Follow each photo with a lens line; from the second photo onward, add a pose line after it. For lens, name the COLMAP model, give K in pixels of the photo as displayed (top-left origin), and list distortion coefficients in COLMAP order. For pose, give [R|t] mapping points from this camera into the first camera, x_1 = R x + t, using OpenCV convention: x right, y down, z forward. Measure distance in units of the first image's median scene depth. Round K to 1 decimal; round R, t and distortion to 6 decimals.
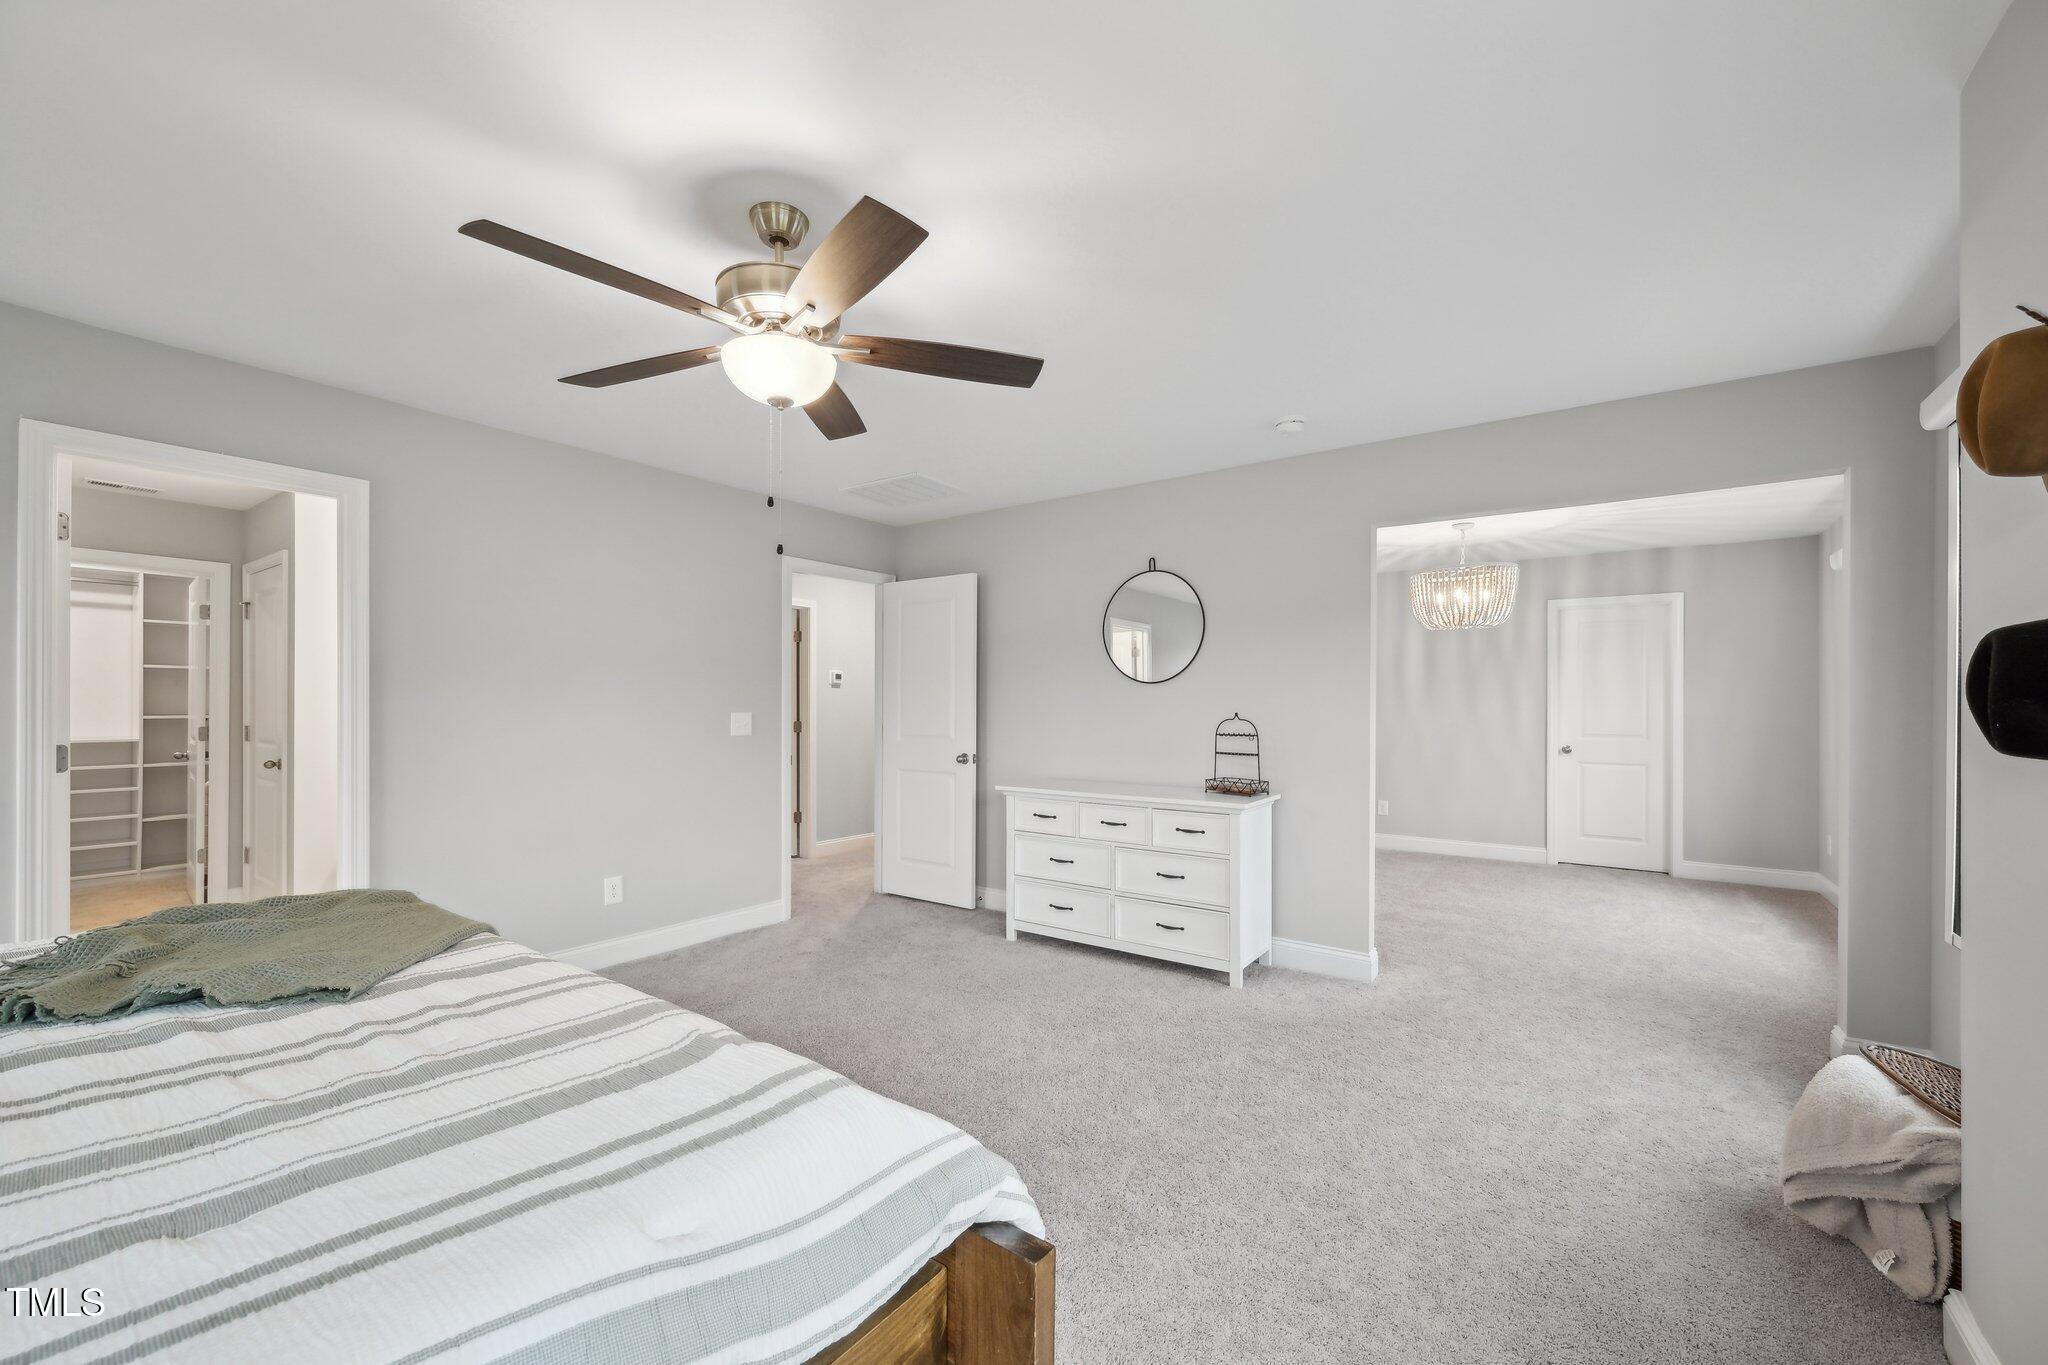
lens RADIAL K [[826.4, 0, 1028.4], [0, 826.4, 700.7], [0, 0, 1]] dist [0.001003, 0.000432]
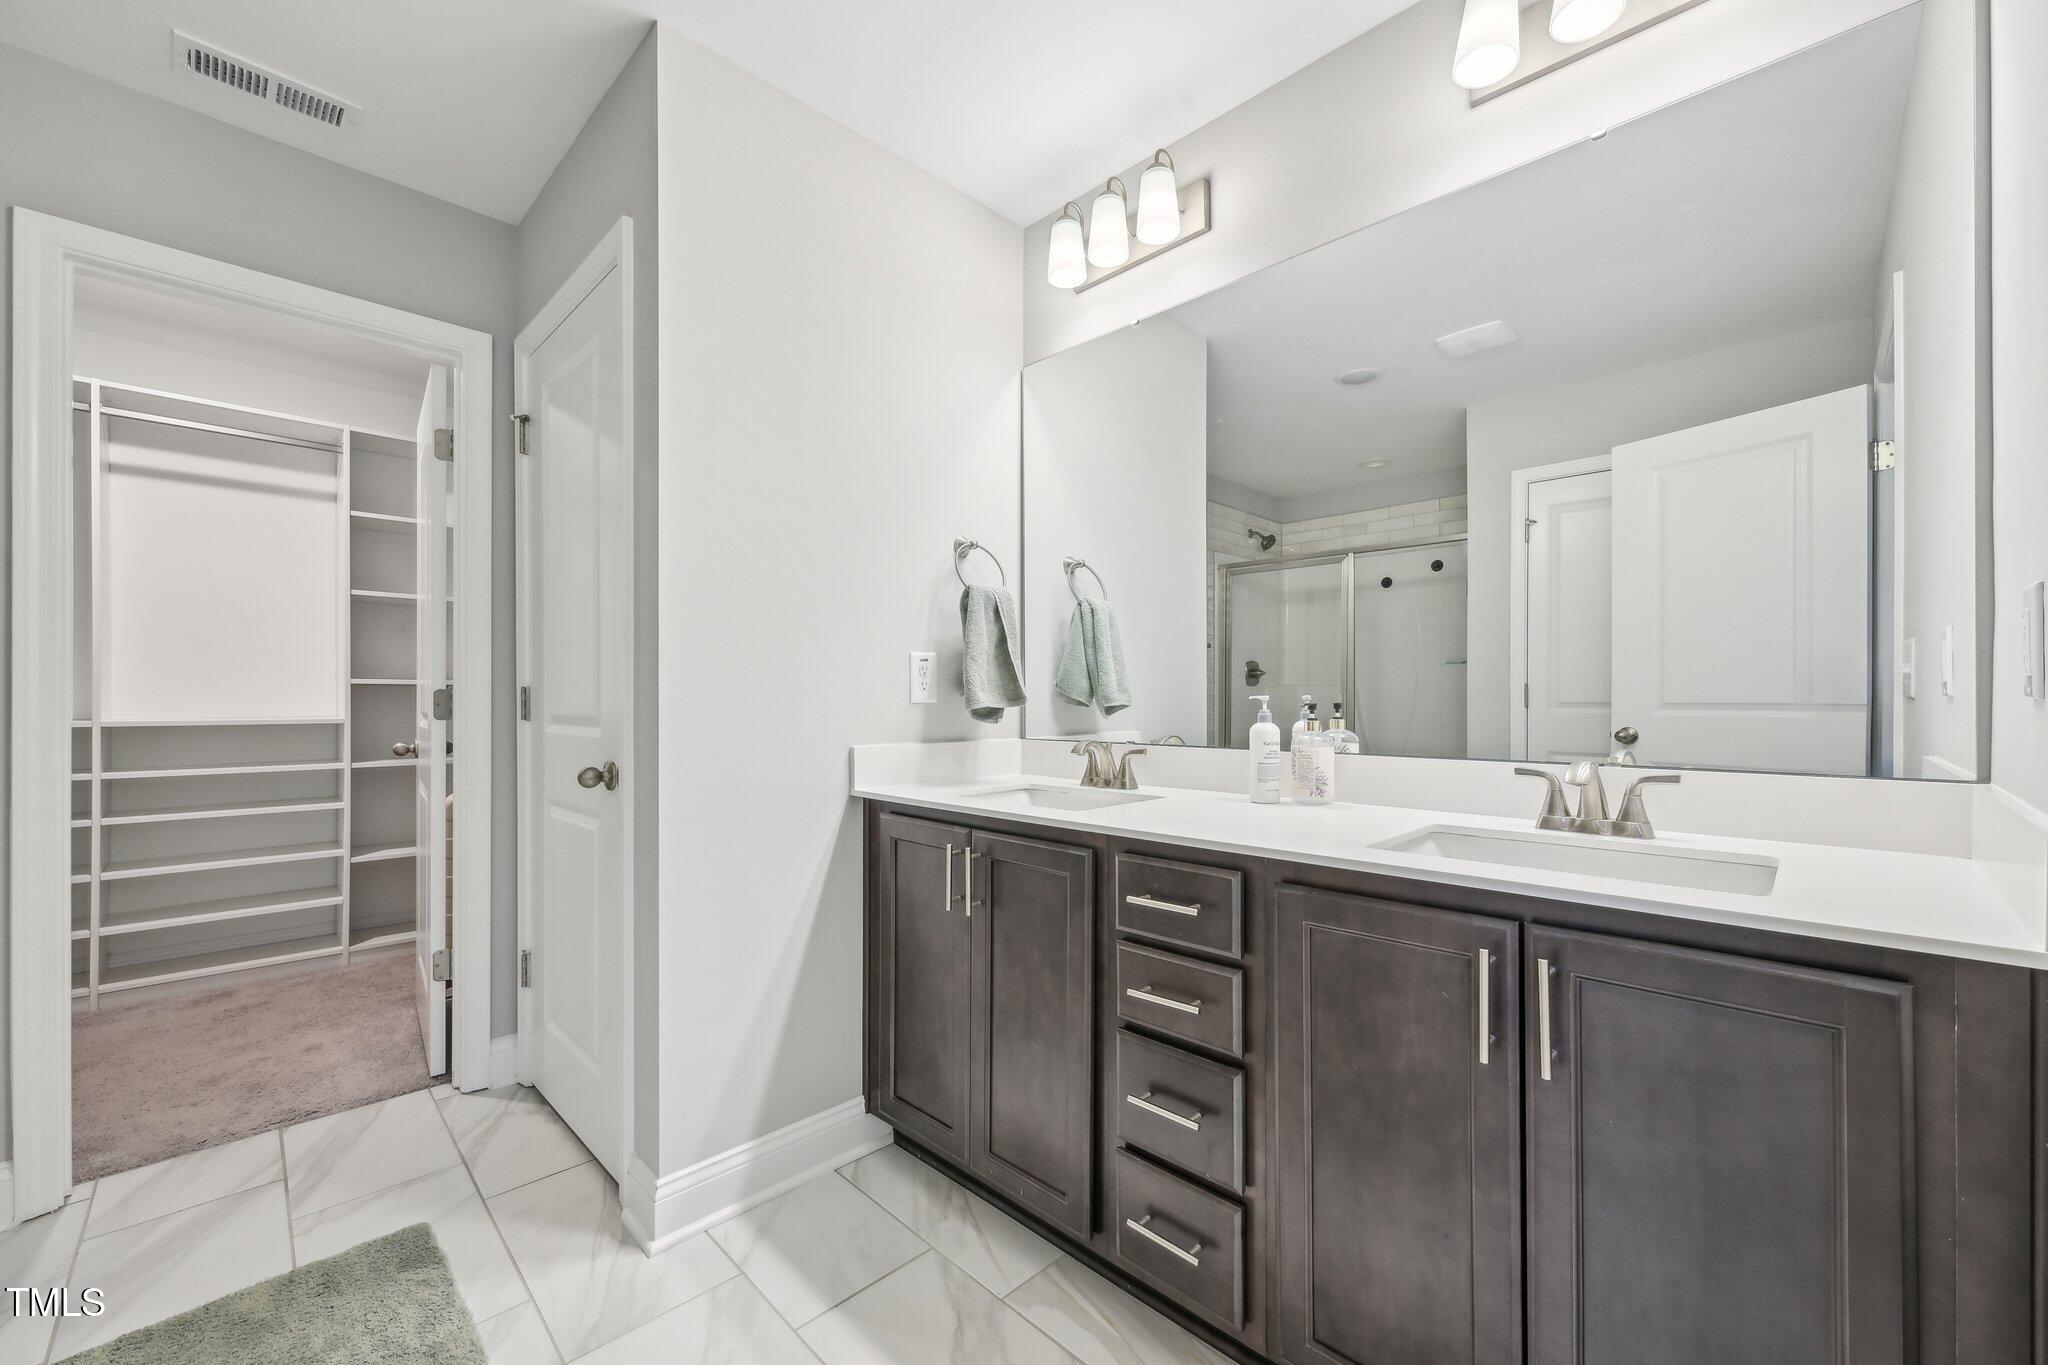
lens RADIAL K [[809.2, 0, 1014.1], [0, 809.2, 683.9], [0, 0, 1]] dist [0.000382, -0.000004]
pose [[0.986366, -0.009418, -0.164296, -0.518401], [0.008577, 0.999946, -0.005826, 0.028972], [0.164342, 0.004337, 0.986394, 0.517463]]
